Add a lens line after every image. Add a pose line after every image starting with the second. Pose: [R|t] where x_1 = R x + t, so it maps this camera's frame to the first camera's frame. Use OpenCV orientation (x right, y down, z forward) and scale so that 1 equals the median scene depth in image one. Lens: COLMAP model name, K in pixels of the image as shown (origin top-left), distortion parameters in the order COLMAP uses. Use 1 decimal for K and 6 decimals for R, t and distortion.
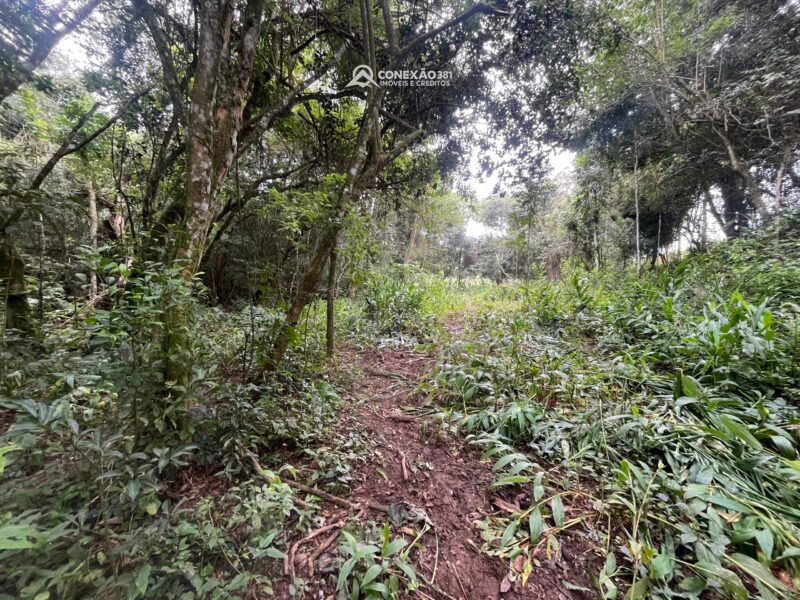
lens RADIAL K [[323.6, 0, 399.2], [0, 323.6, 302.0], [0, 0, 1]] dist [-0.002067, 0.000058]
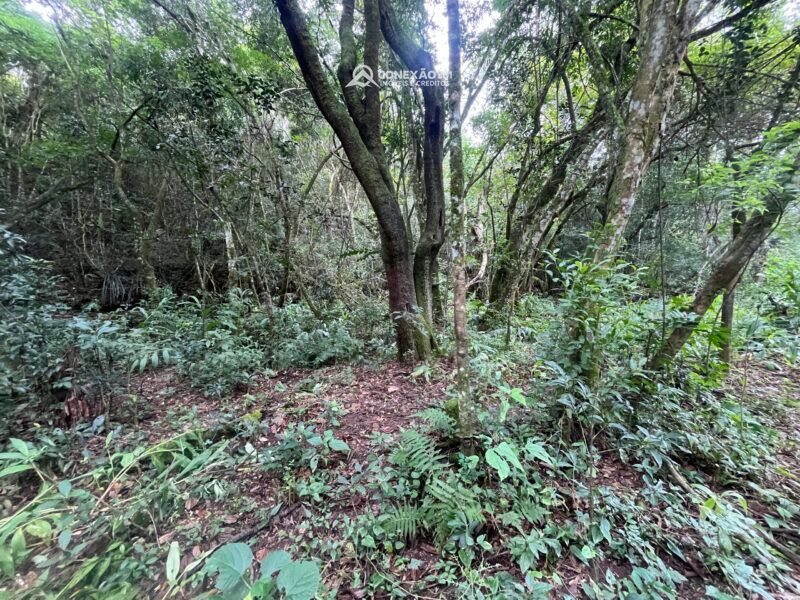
lens RADIAL K [[323.6, 0, 399.2], [0, 323.6, 302.0], [0, 0, 1]] dist [-0.002067, 0.000058]
pose [[0.607017, 0.057154, -0.792631, -0.226170], [-0.038785, 0.998352, 0.042286, 0.006738], [0.793741, 0.005074, 0.608234, -0.200055]]
